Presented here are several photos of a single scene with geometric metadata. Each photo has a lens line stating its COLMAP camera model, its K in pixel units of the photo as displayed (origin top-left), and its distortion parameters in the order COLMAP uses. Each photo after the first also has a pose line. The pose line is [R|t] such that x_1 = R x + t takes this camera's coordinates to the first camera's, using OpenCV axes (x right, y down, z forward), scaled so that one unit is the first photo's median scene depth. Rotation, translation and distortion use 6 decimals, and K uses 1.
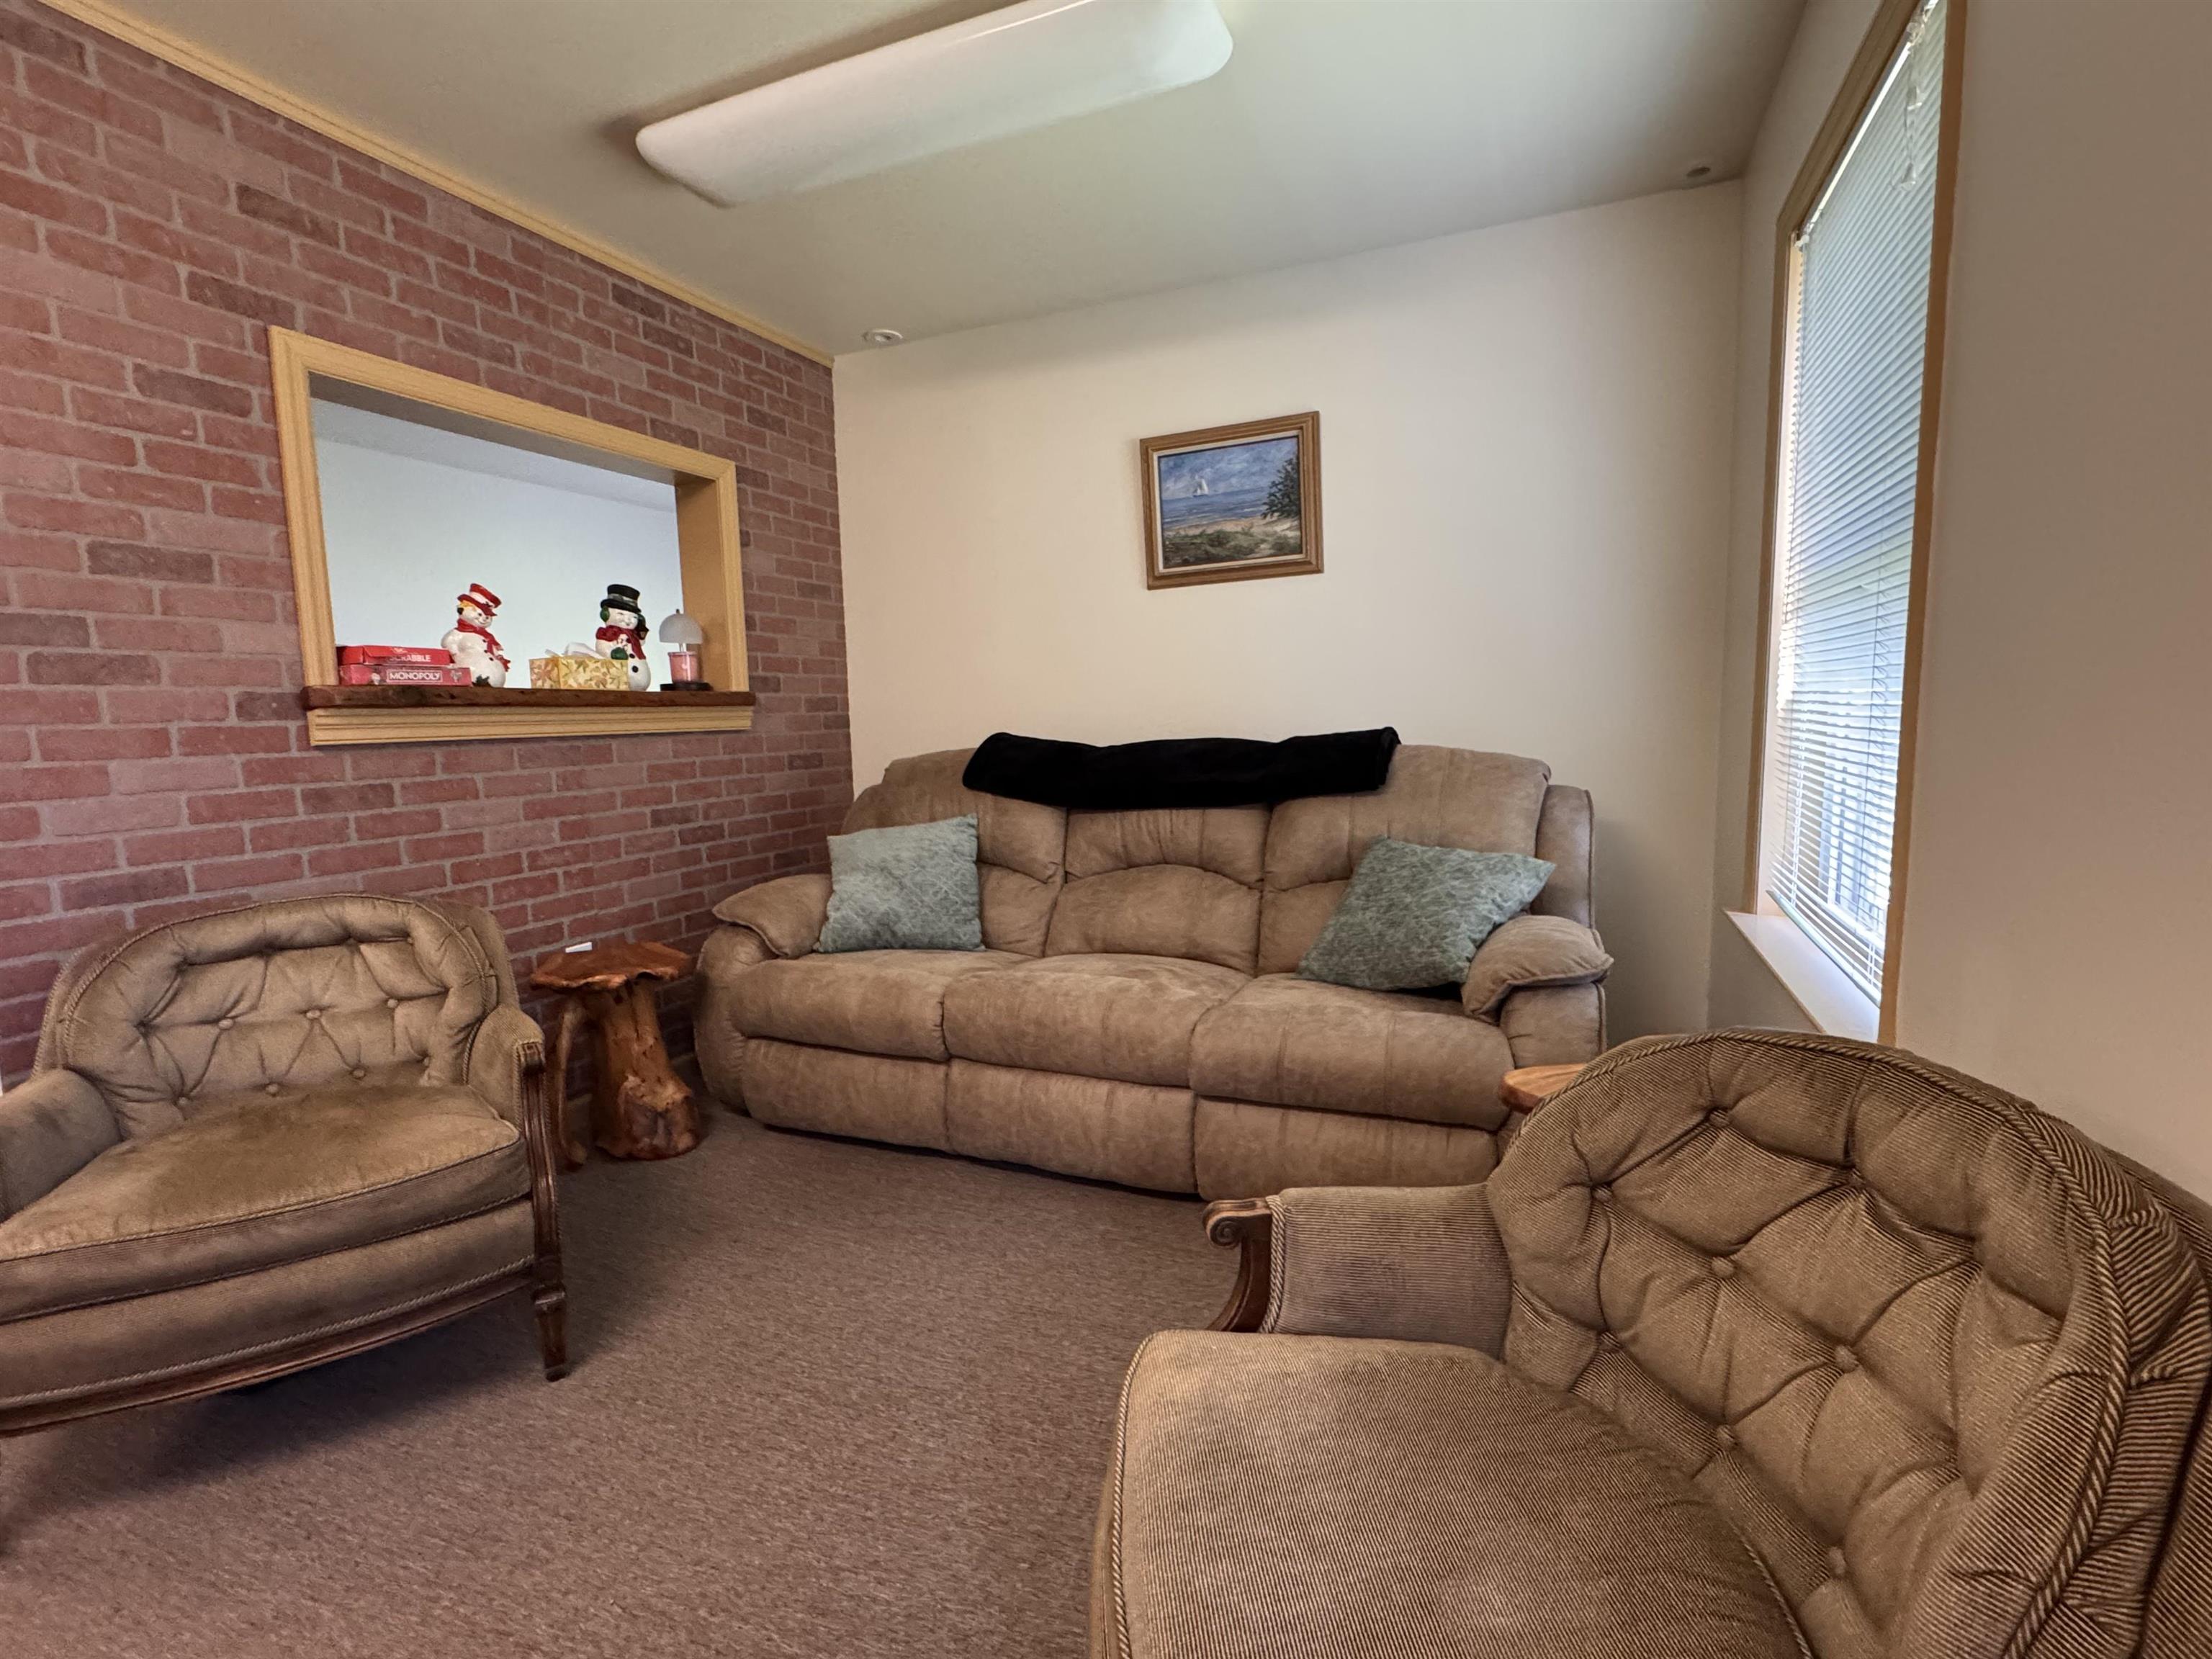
lens RADIAL K [[1010.7, 0, 1105.6], [0, 1010.7, 830.7], [0, 0, 1]] dist [-0.001174, 0.000068]
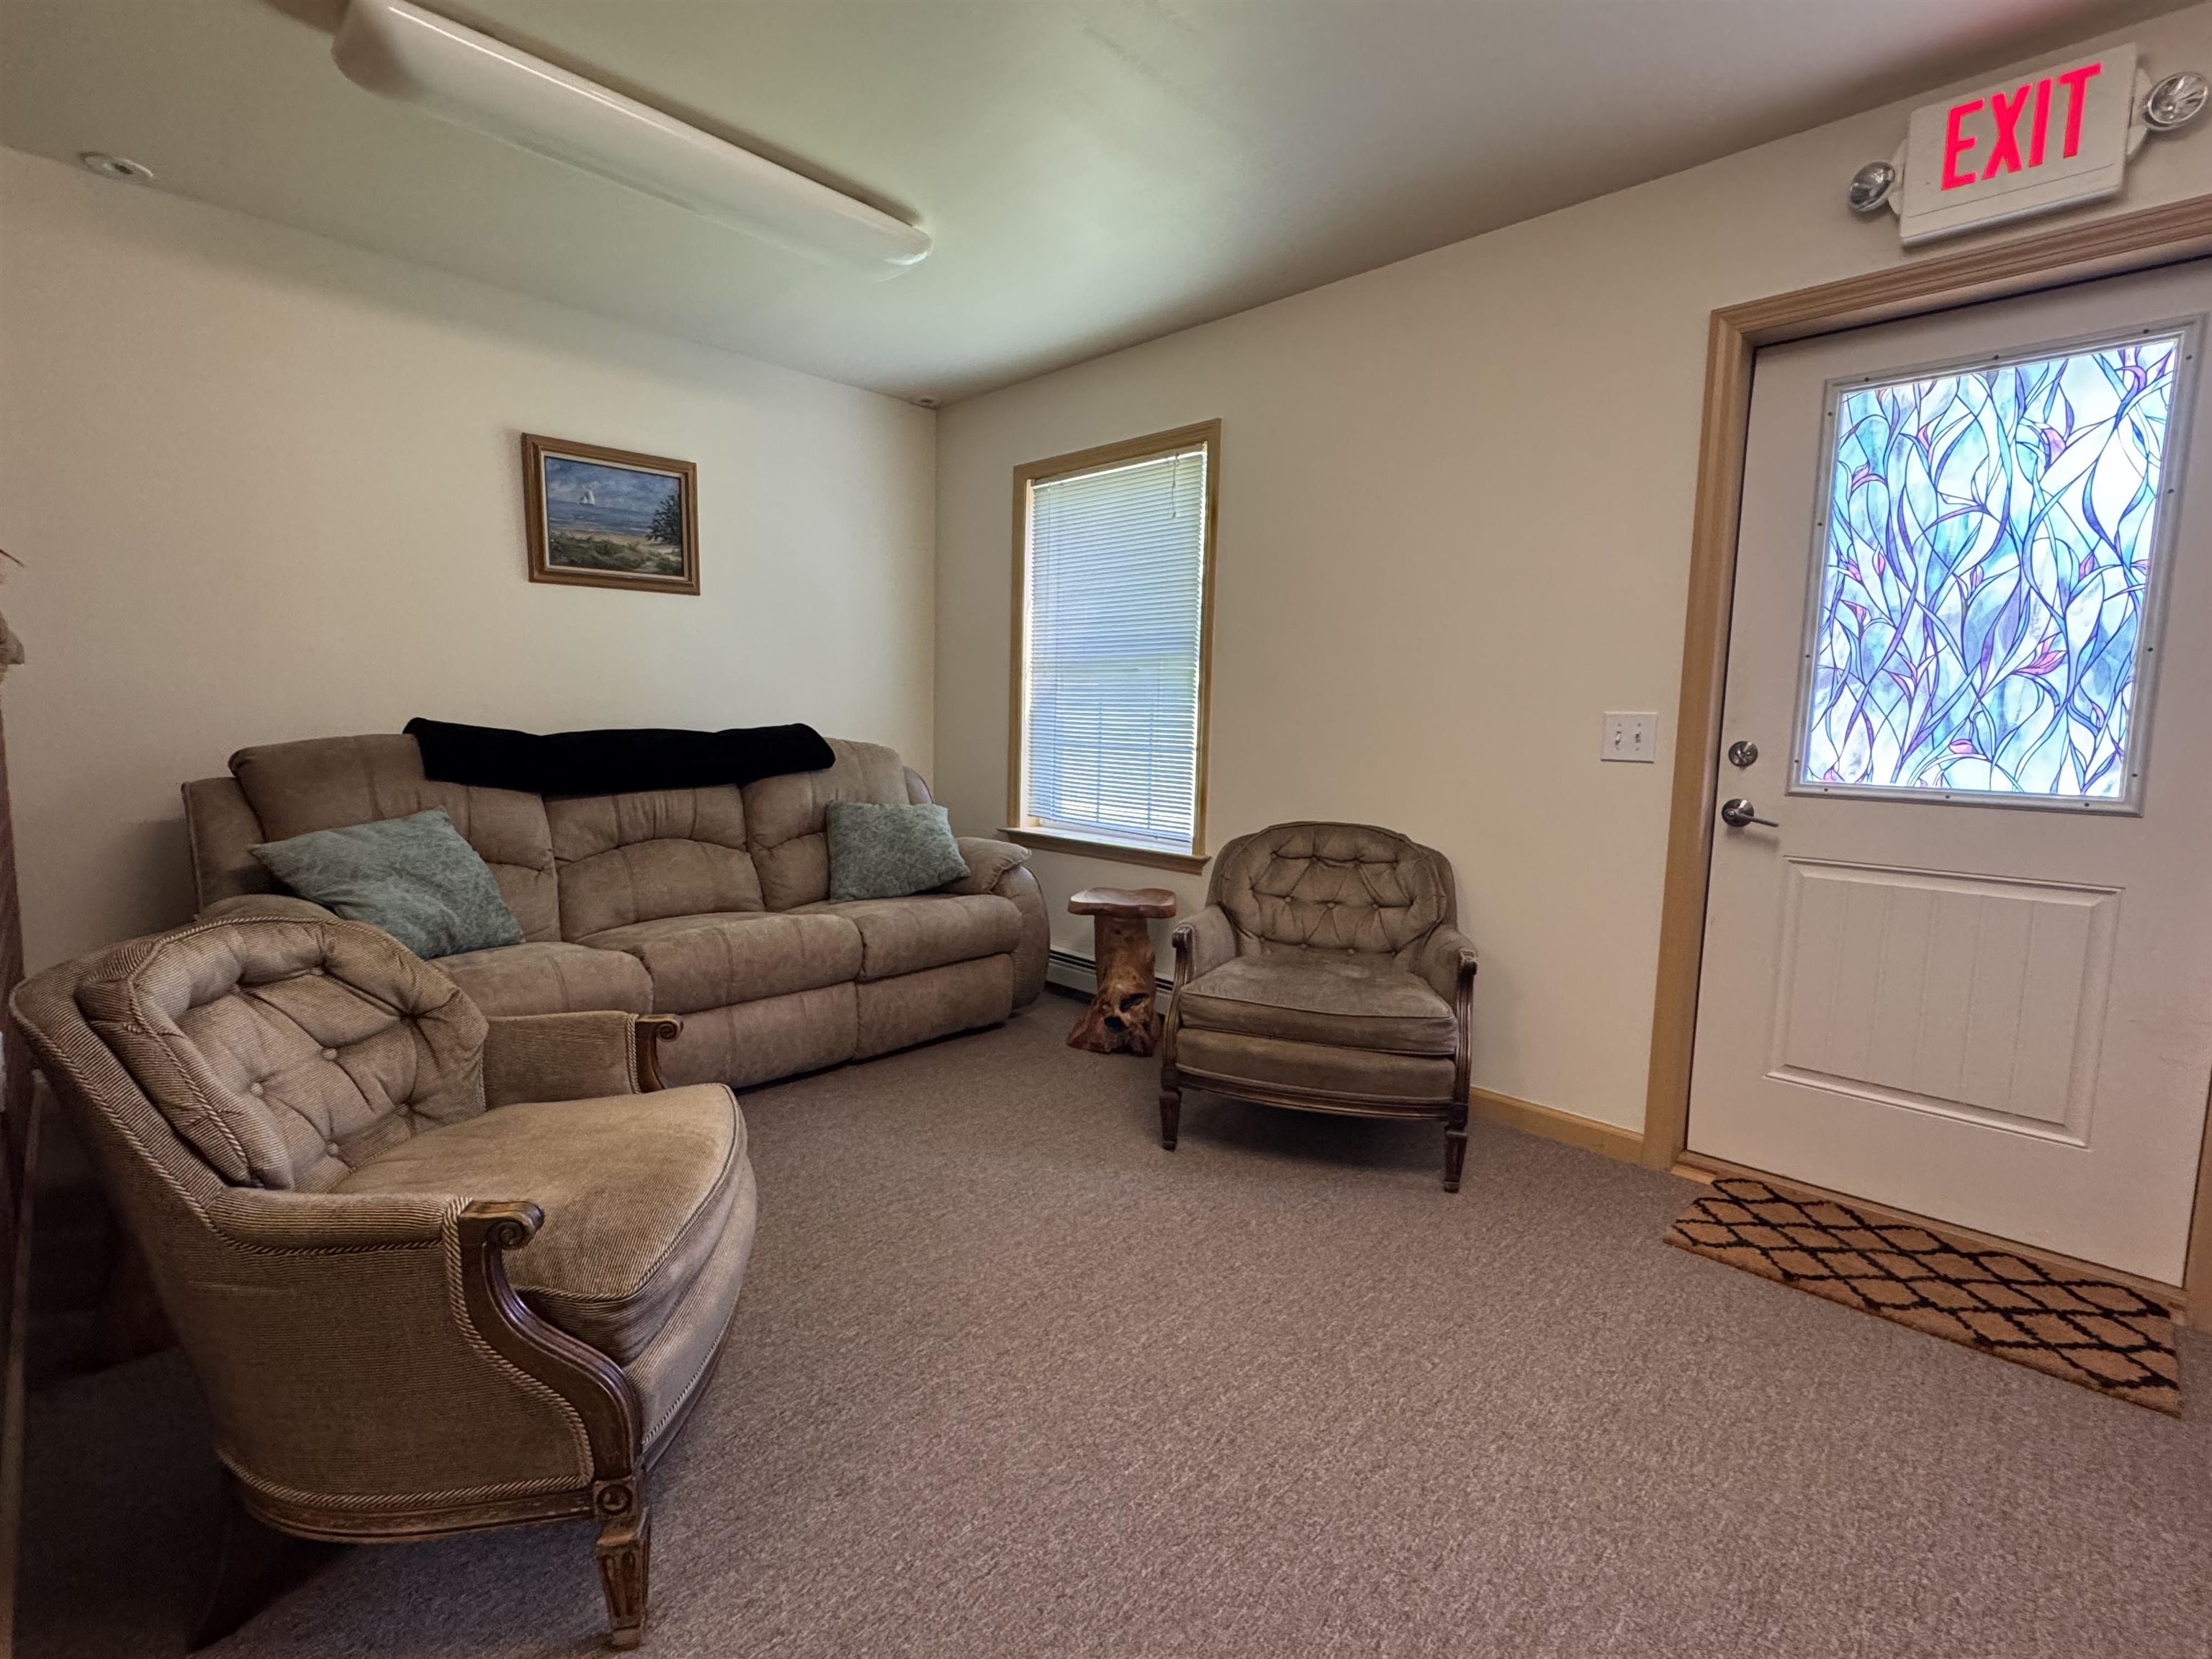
lens RADIAL K [[1010.7, 0, 1101.5], [0, 1010.7, 827.8], [0, 0, 1]] dist [-0.001174, 0.000068]
pose [[0.363022, -0.069510, 0.929184, -0.759238], [0.076590, 0.996065, 0.044591, 0.007685], [-0.928627, 0.054979, 0.366917, 0.114294]]
